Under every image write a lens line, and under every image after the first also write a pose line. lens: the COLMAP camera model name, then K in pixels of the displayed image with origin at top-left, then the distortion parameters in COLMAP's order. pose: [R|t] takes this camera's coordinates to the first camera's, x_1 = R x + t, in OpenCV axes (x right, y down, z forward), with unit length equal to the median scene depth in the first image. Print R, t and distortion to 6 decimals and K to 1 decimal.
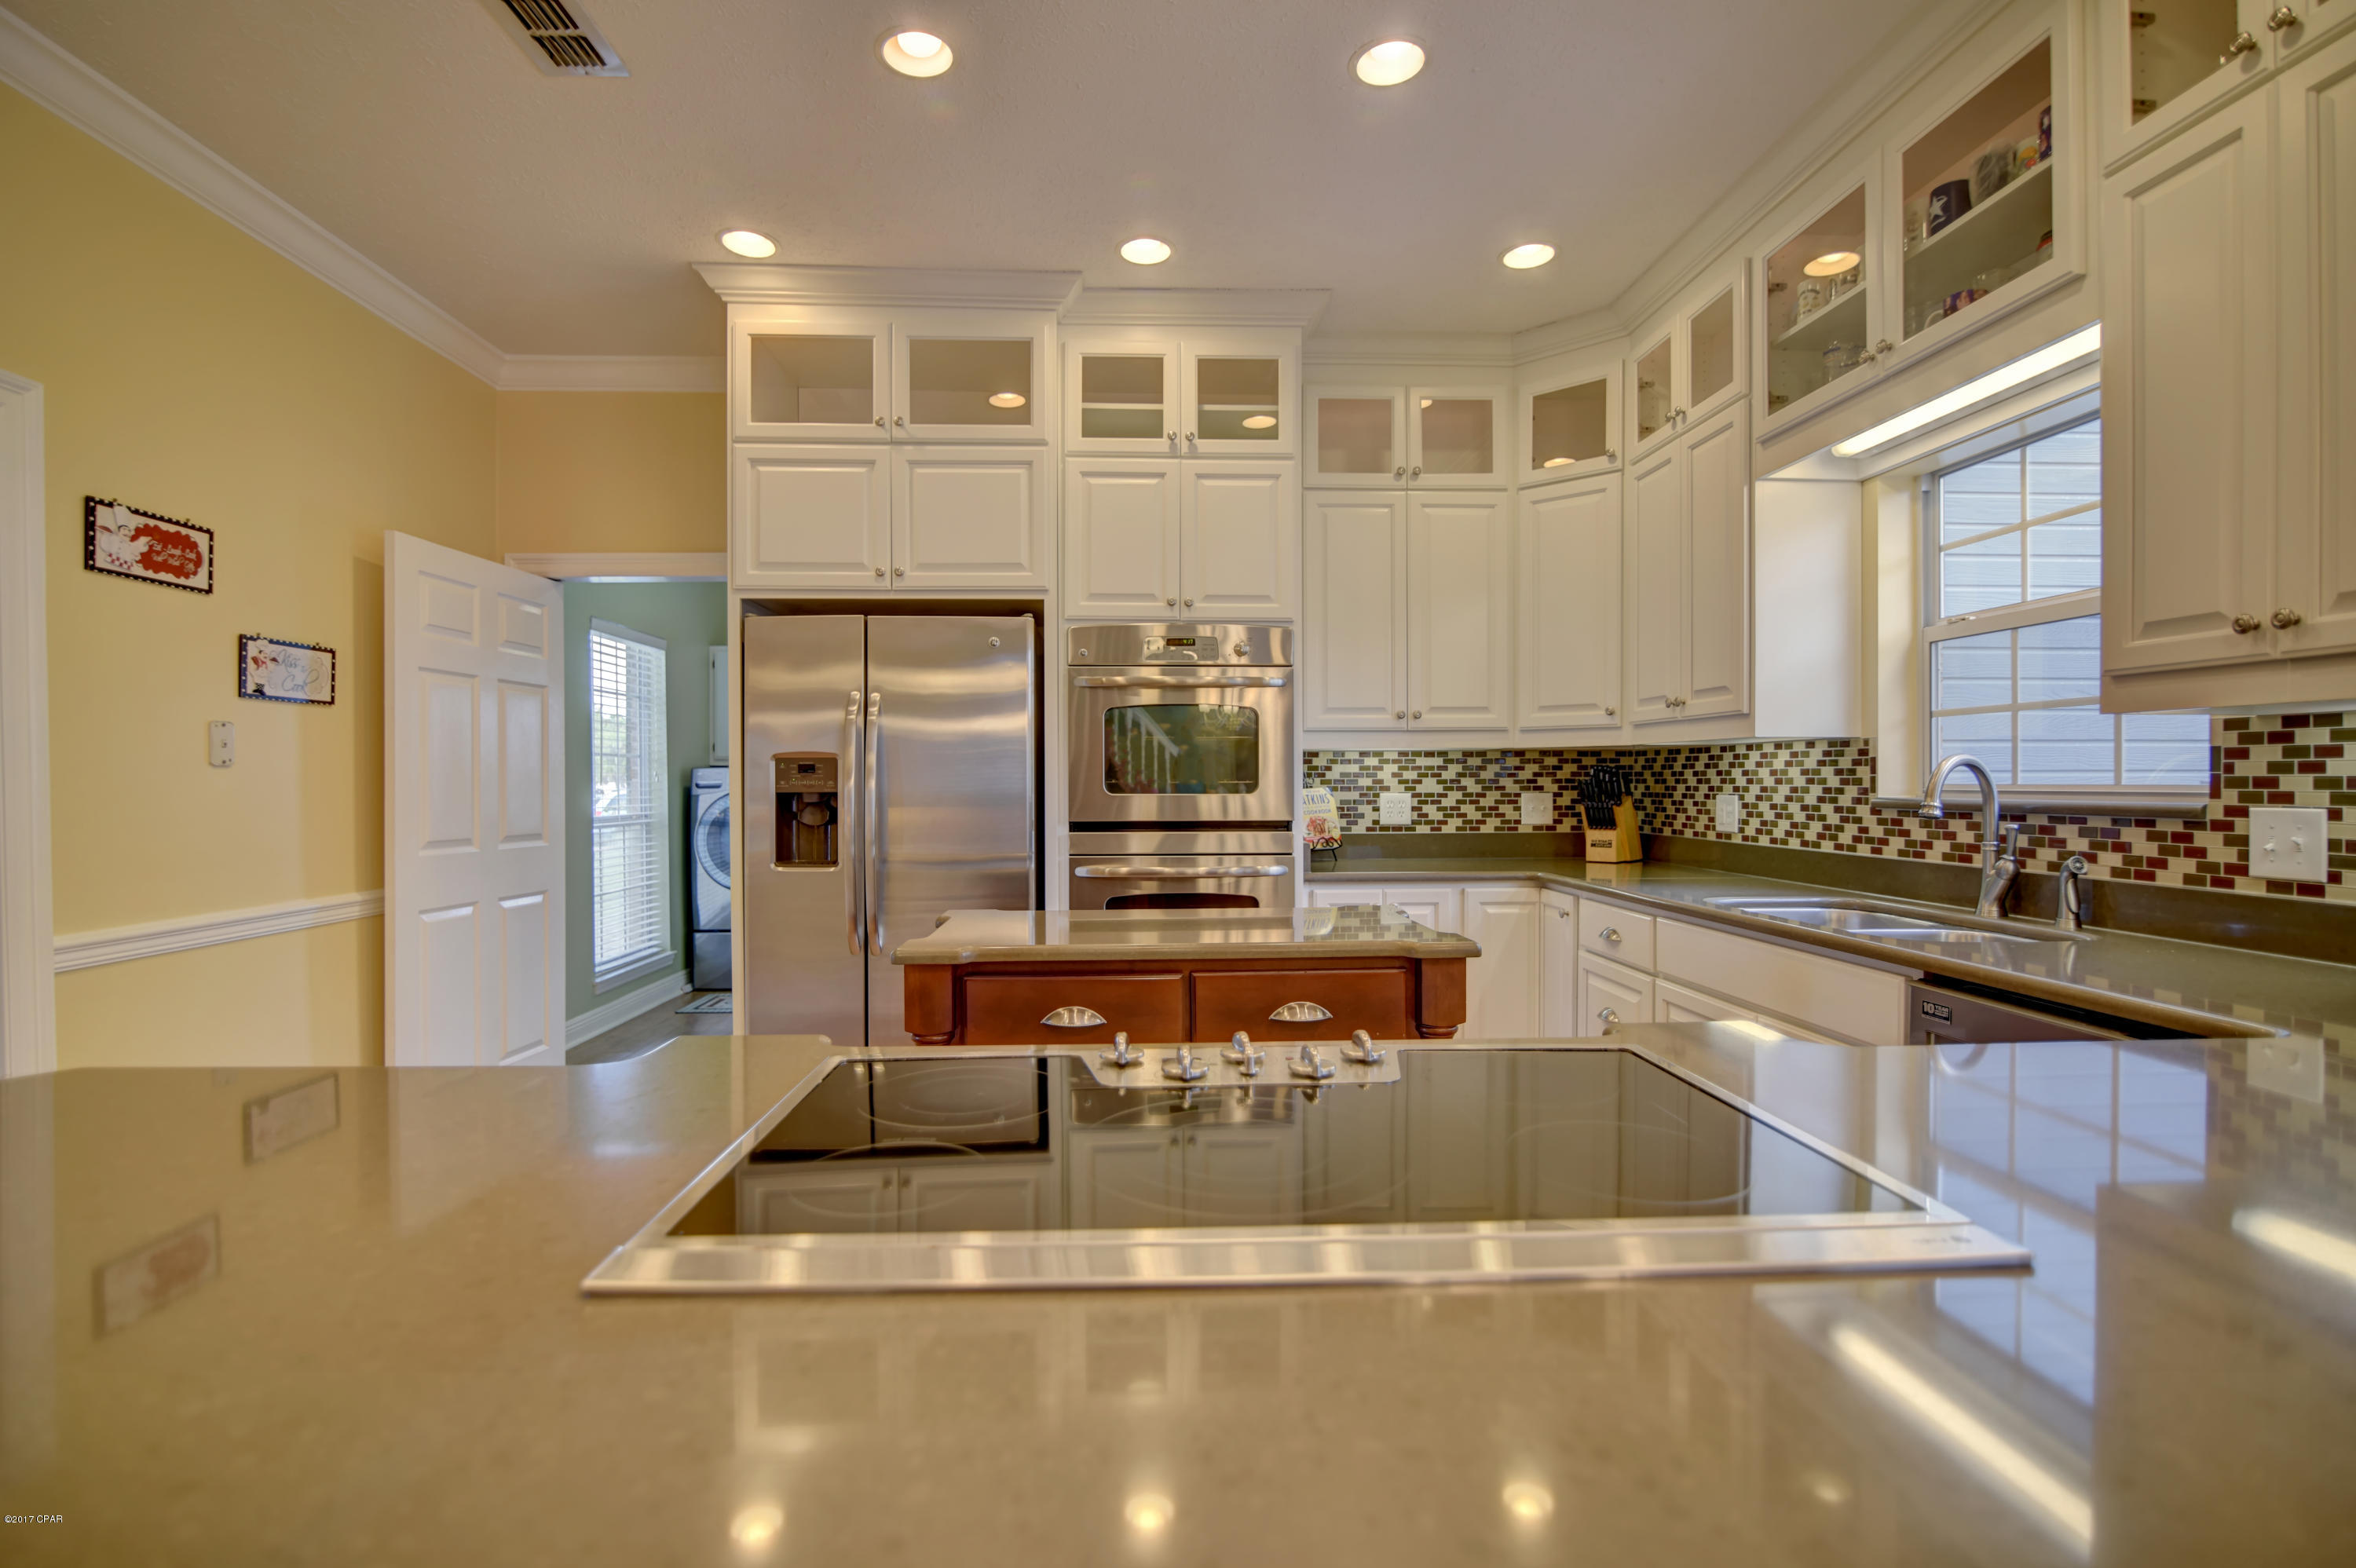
lens RADIAL K [[1085.1, 0, 1162.3], [0, 1085.1, 792.6], [0, 0, 1]] dist [-0.019003, 0.001068]
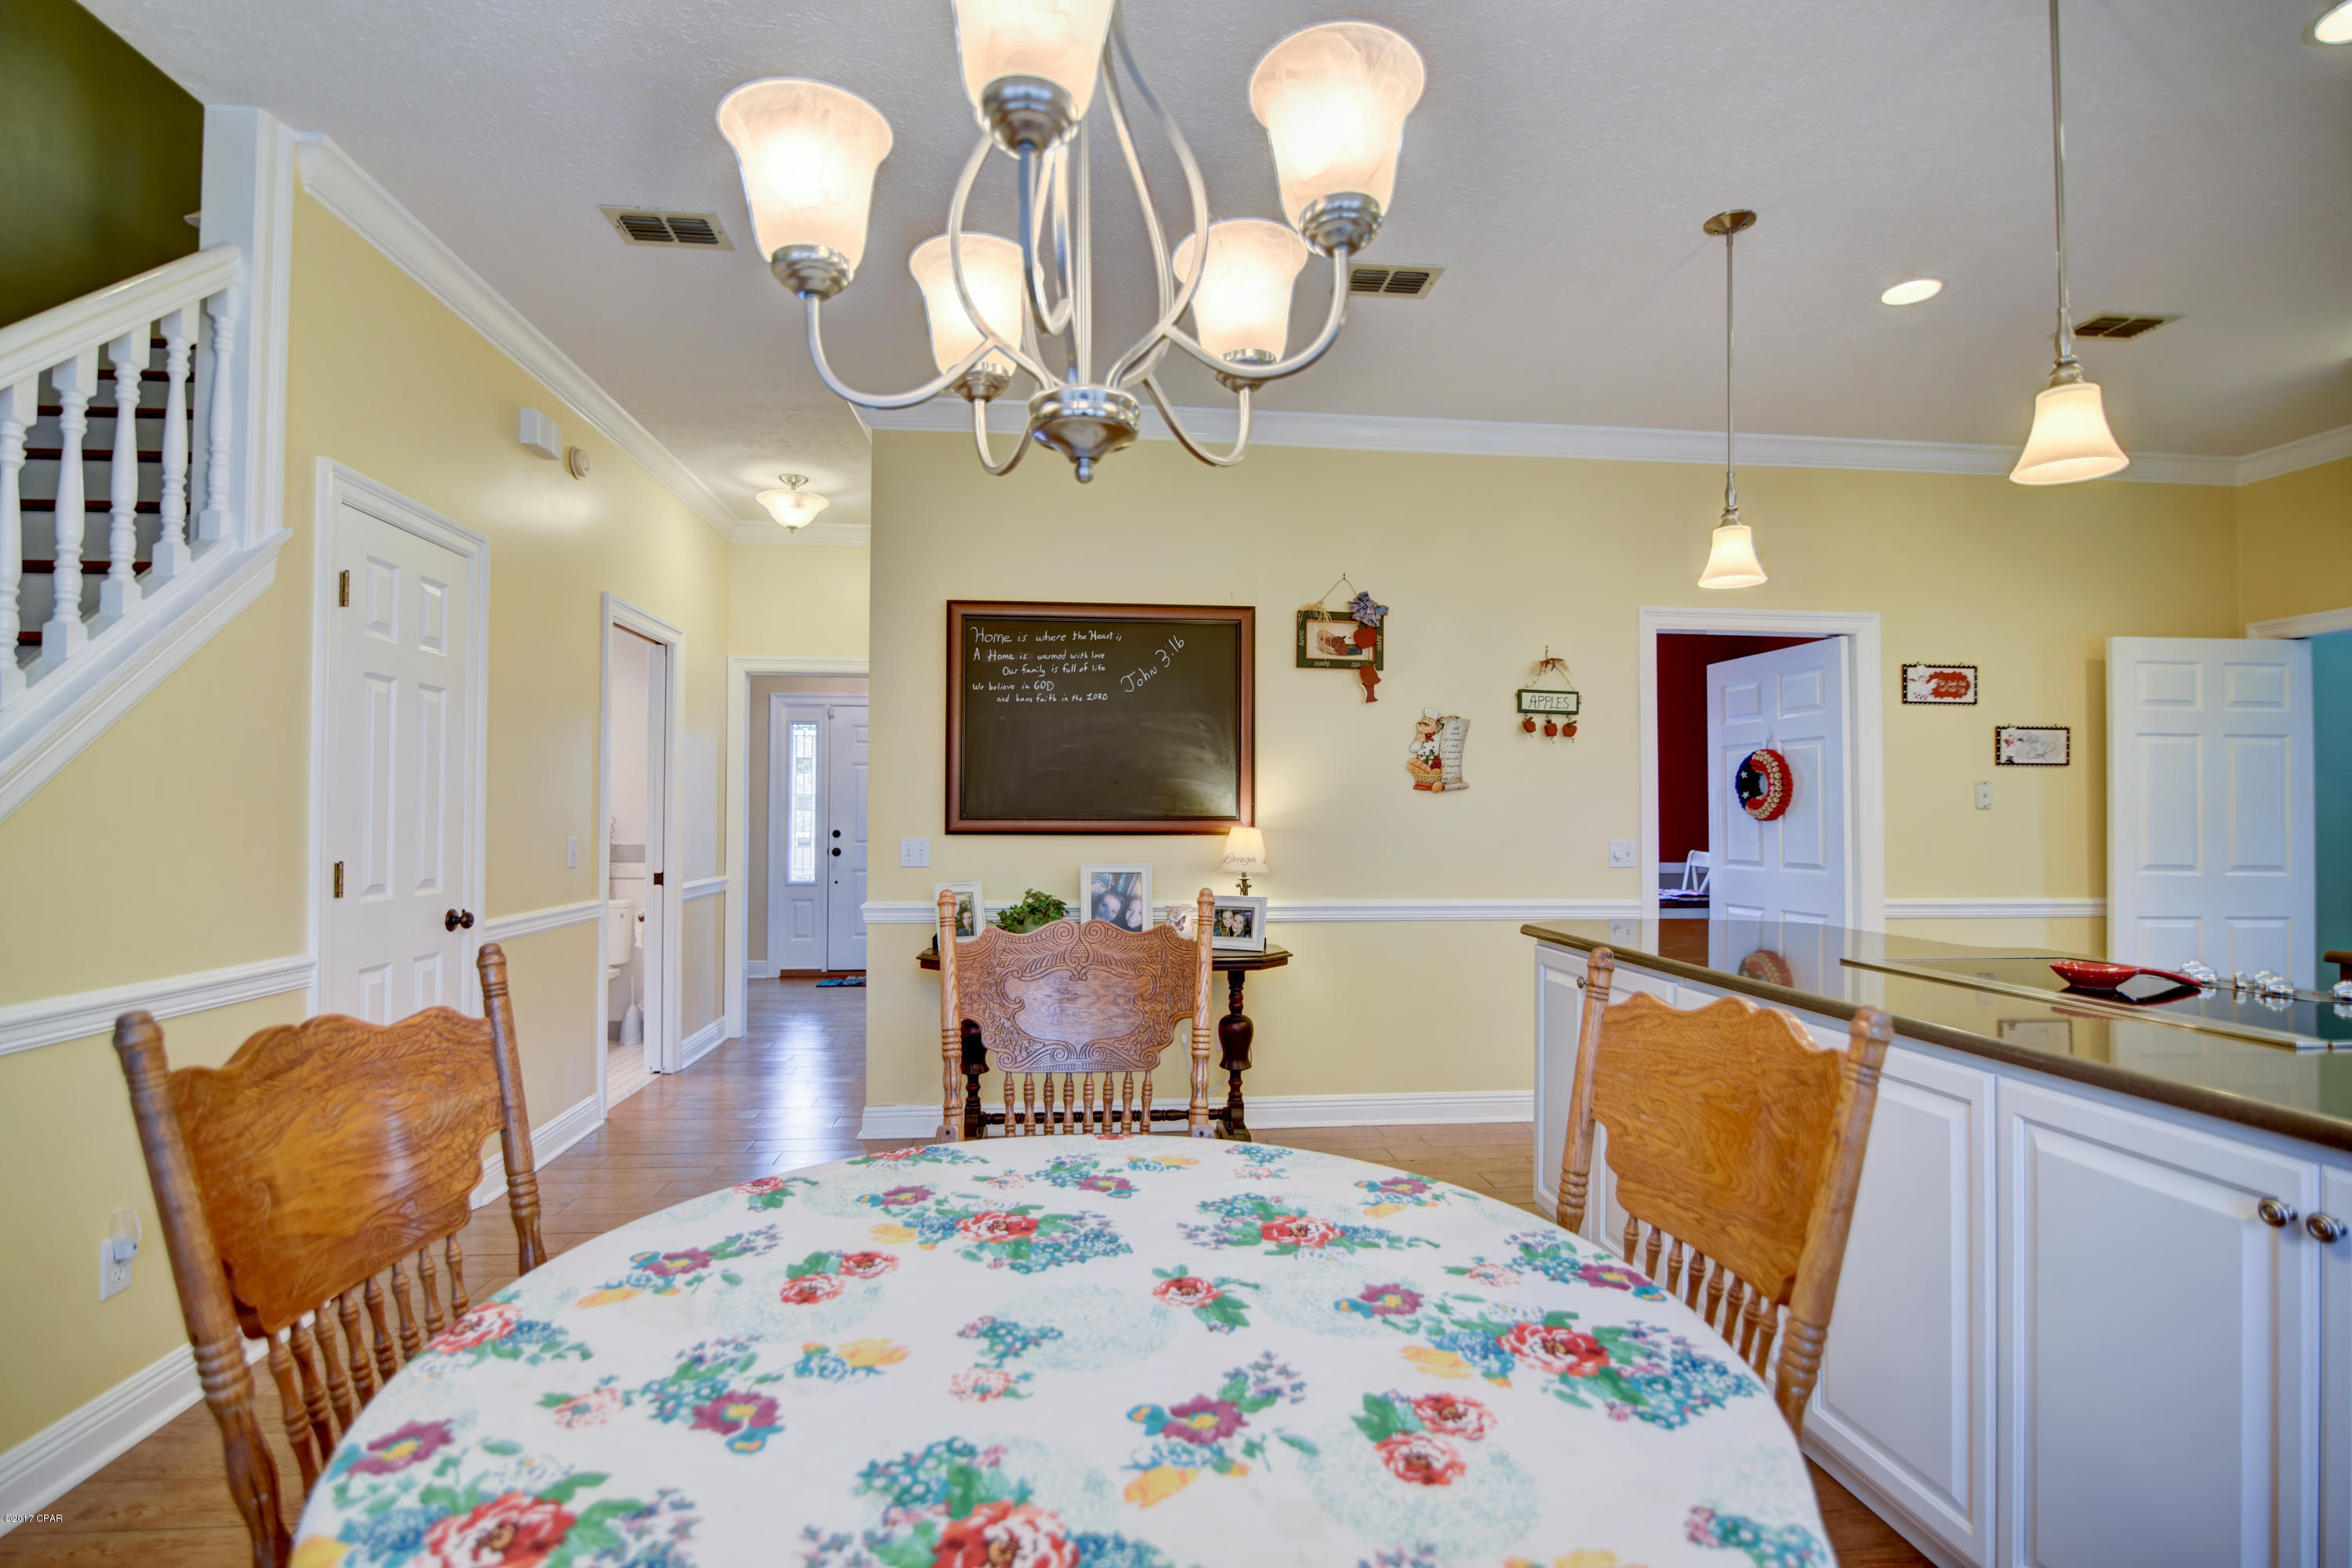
lens RADIAL K [[1083.3, 0, 1160.3], [0, 1083.3, 792.6], [0, 0, 1]] dist [-0.019003, 0.001068]
pose [[0.056216, -0.015193, -0.998303, 0.611435], [-0.015789, 0.999746, -0.016104, -0.002900], [0.998294, 0.016667, 0.055962, -0.309102]]
